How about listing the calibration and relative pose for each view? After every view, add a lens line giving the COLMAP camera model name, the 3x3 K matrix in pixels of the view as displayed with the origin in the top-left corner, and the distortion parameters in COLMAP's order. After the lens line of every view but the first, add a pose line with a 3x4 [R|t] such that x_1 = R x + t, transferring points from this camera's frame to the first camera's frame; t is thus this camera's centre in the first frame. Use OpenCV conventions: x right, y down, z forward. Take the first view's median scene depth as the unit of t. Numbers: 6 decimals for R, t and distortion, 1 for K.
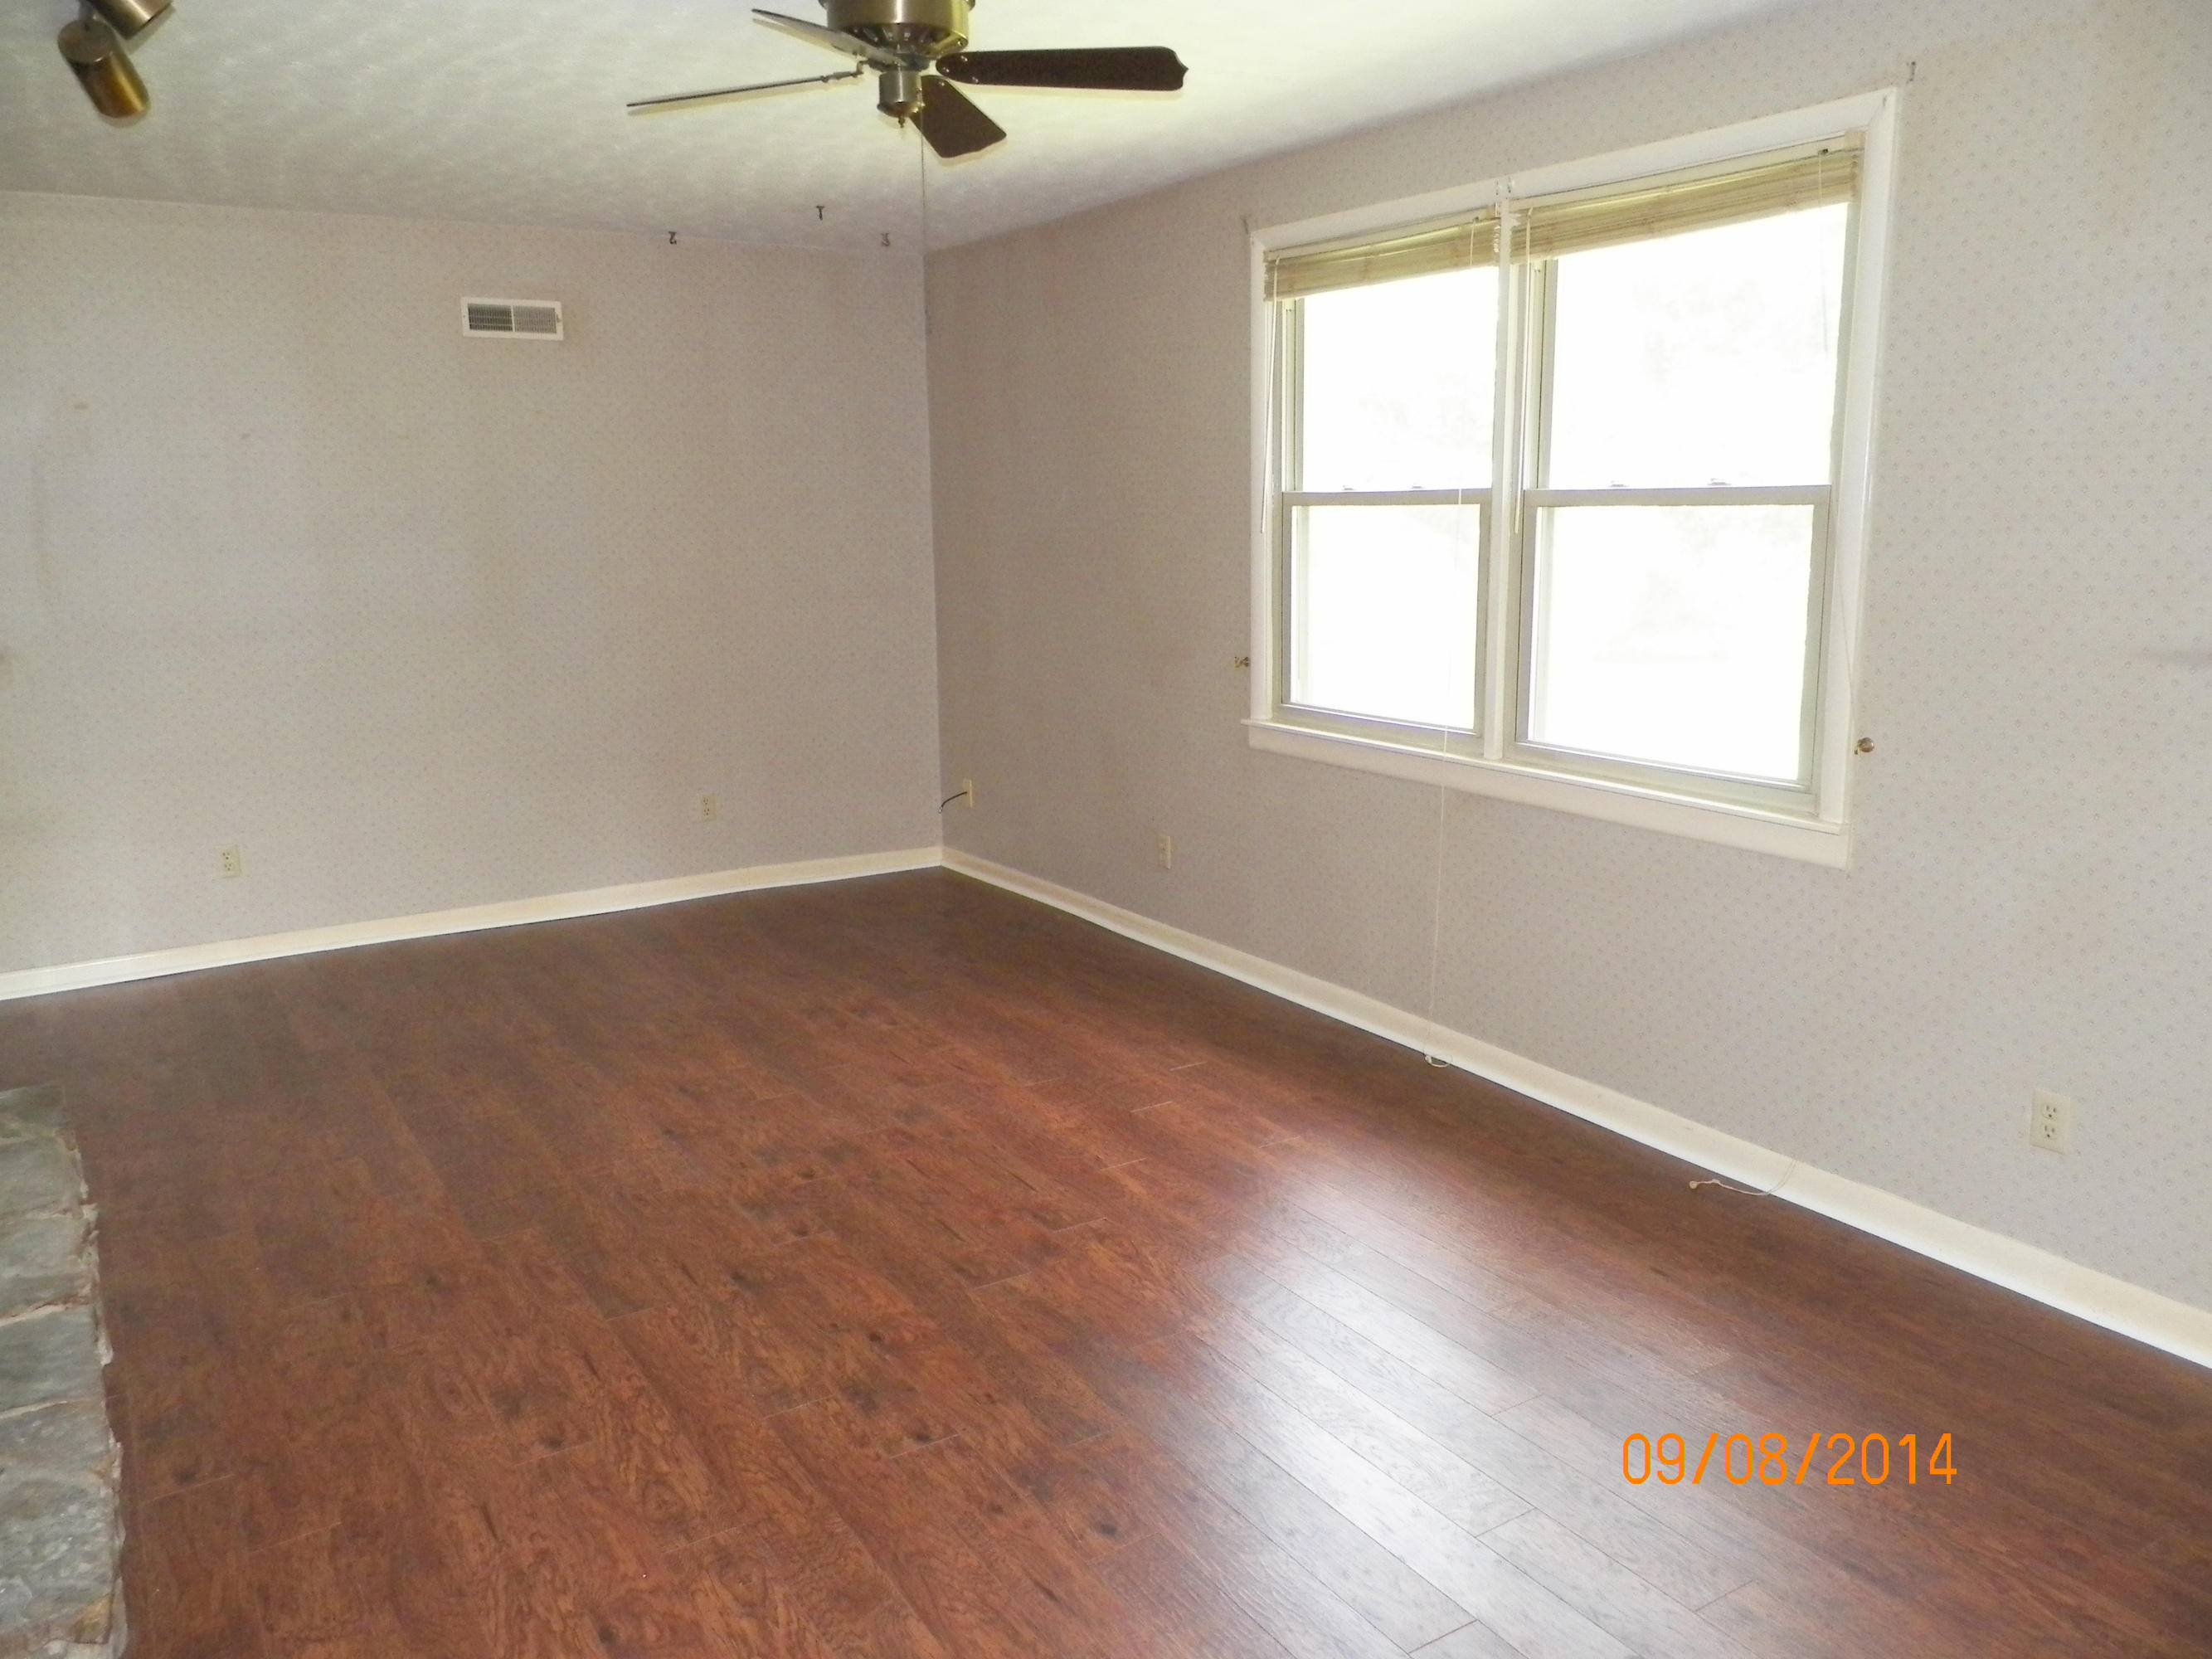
lens RADIAL K [[1655.9, 0, 1104.9], [0, 1655.9, 829.3], [0, 0, 1]] dist [0.014233, -0.006358]
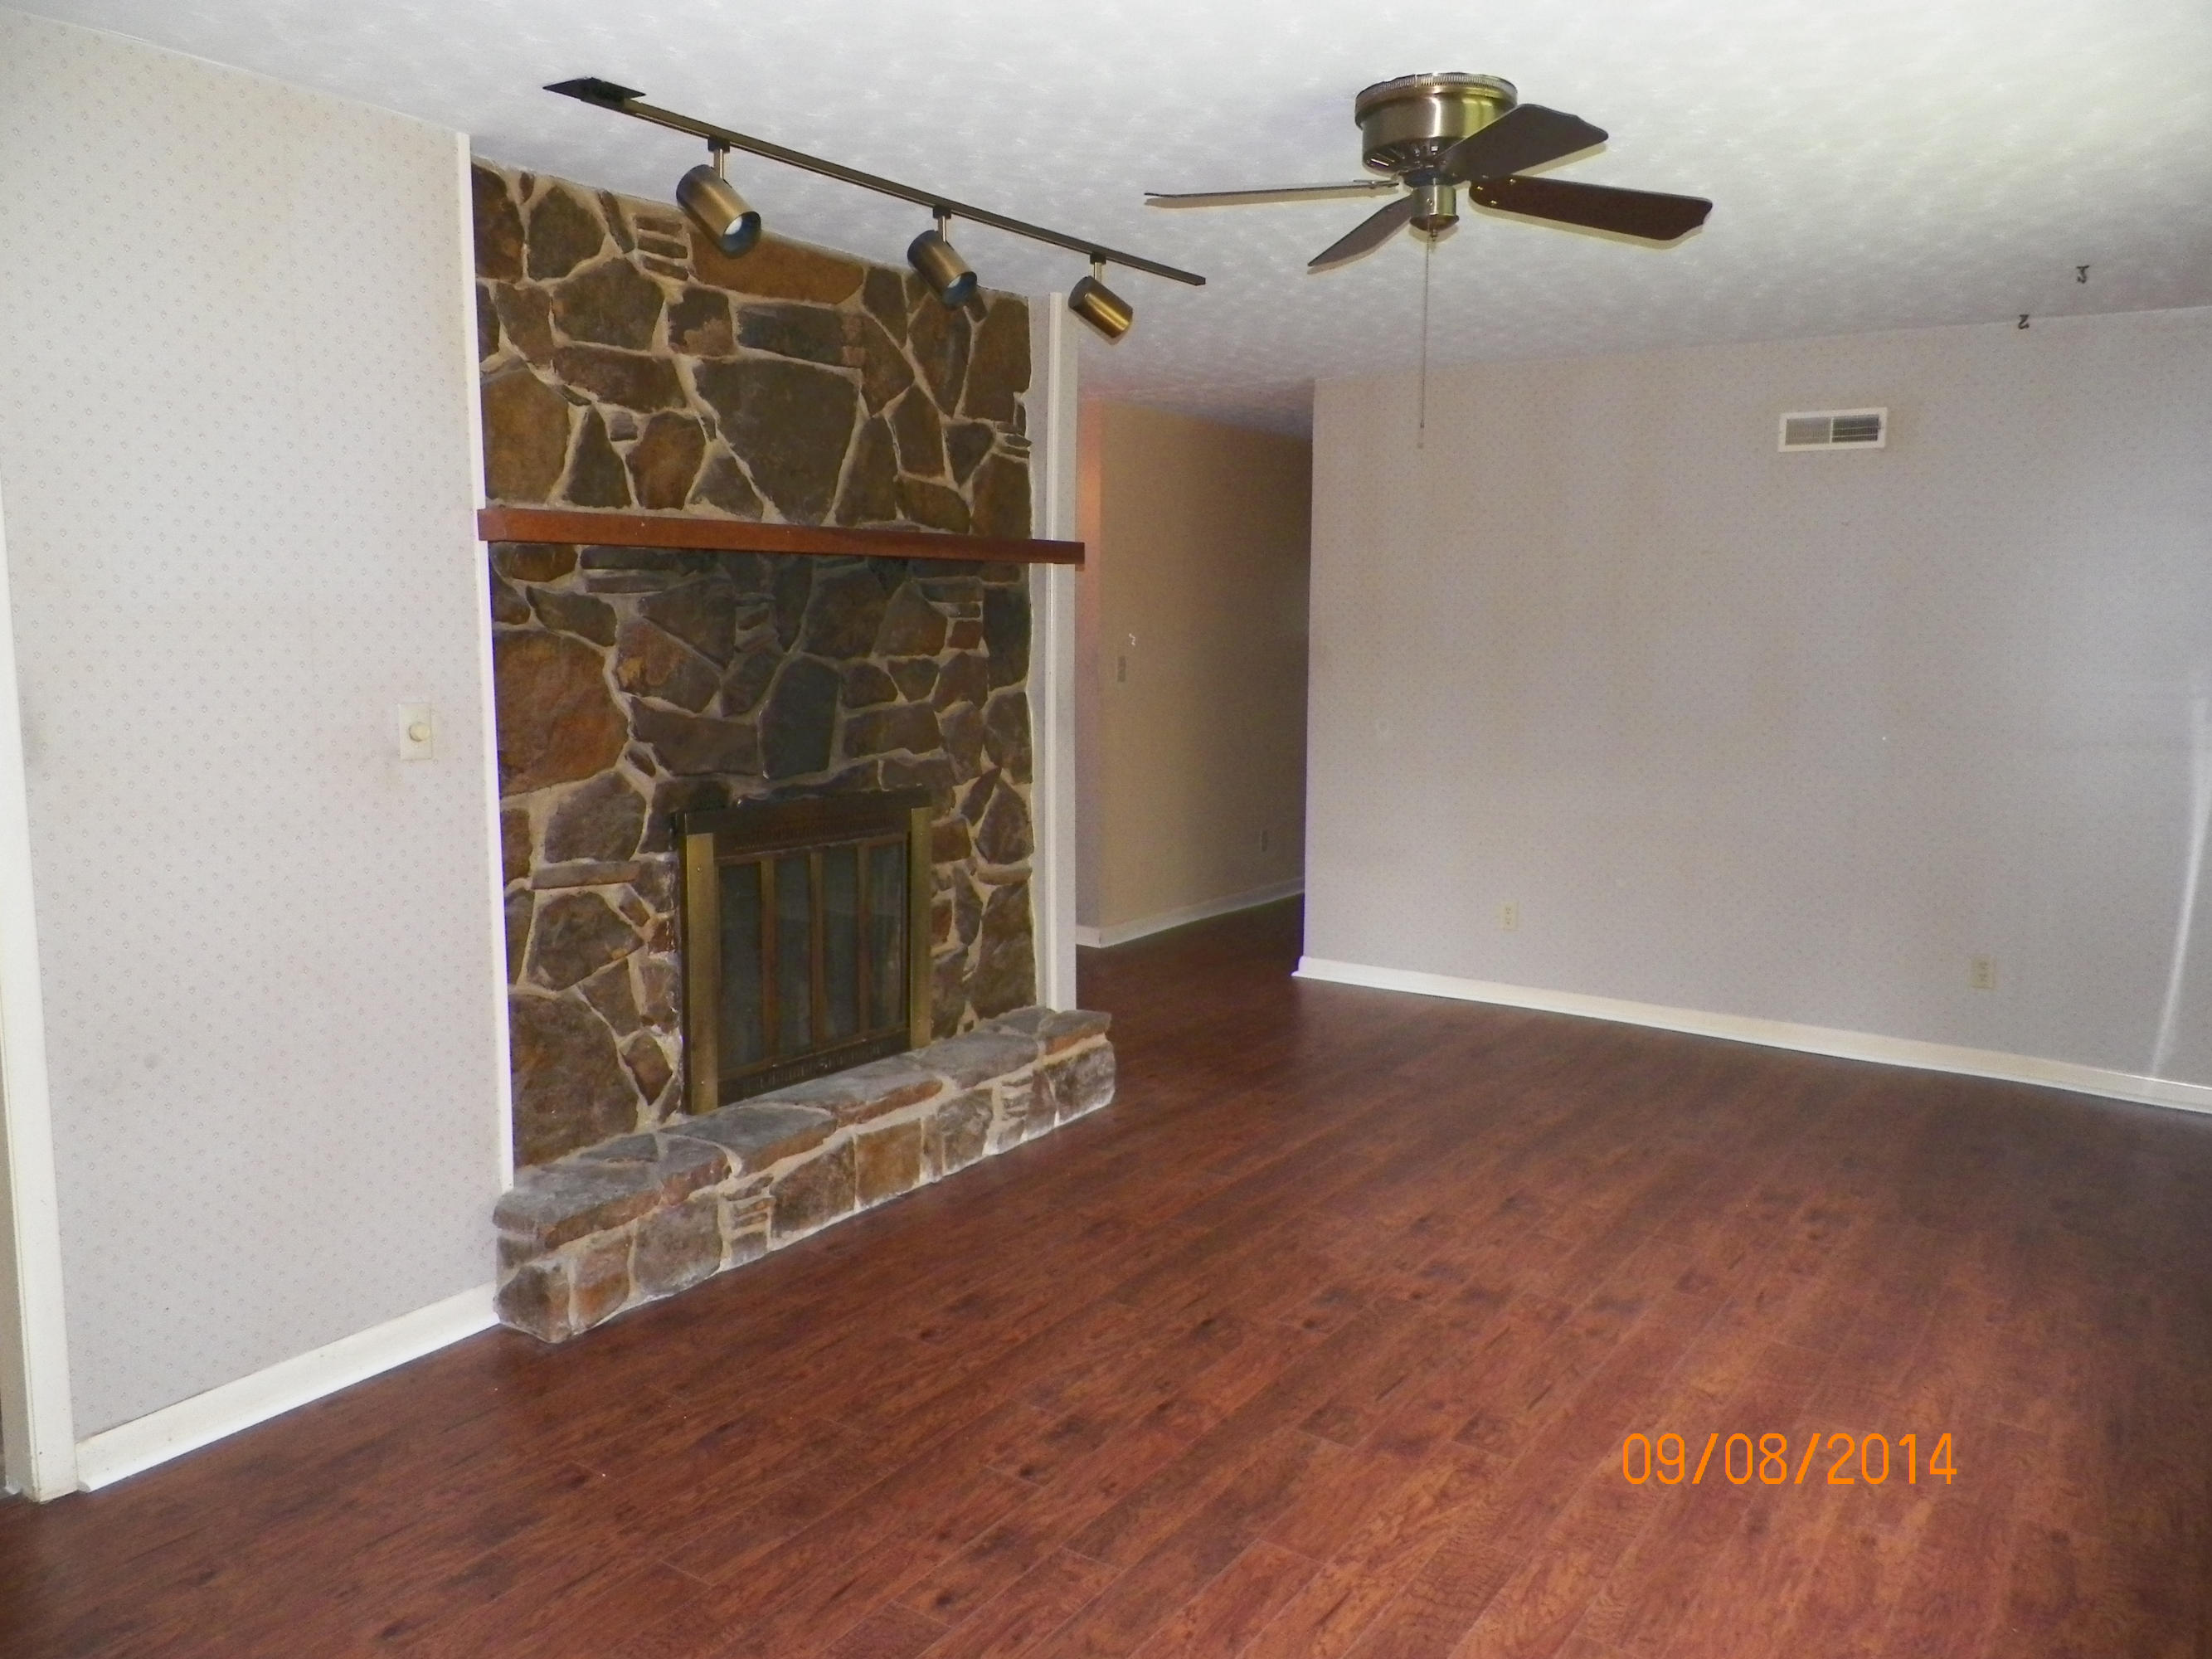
lens RADIAL K [[1655.9, 0, 1105.3], [0, 1655.9, 827.9], [0, 0, 1]] dist [0.014233, -0.006358]
pose [[0.398220, 0.139792, -0.906576, 0.575498], [-0.198878, 0.977969, 0.063442, -0.084007], [0.895471, 0.155034, 0.417248, 0.370050]]
